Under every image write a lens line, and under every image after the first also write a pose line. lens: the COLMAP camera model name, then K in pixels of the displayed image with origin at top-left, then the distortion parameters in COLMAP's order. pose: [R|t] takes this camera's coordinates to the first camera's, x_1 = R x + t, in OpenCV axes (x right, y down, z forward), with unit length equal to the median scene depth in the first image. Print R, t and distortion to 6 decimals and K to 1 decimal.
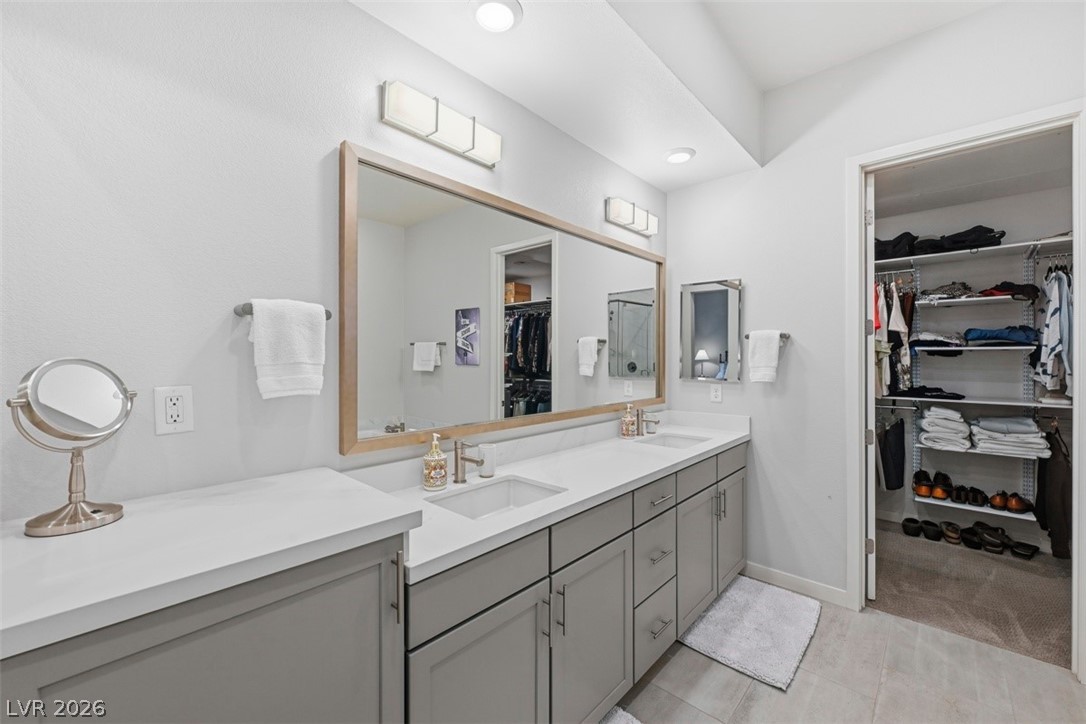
lens RADIAL K [[429.7, 0, 544.4], [0, 429.7, 359.0], [0, 0, 1]] dist [-0.001100, -0.000075]
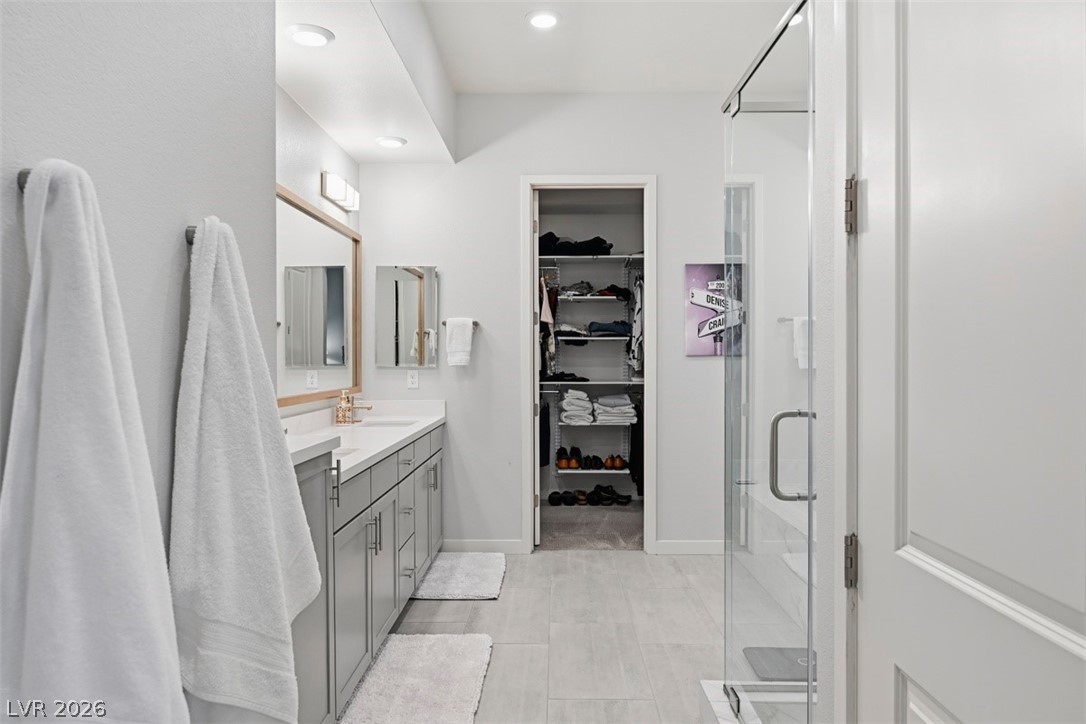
lens RADIAL K [[726.7, 0, 542.0], [0, 726.7, 362.8], [0, 0, 1]] dist [-0.000632, 0.002211]
pose [[0.748270, -0.006482, 0.663362, -0.471557], [0.002443, 0.999972, 0.007015, 0.029474], [-0.663389, -0.003629, 0.748266, -0.434702]]
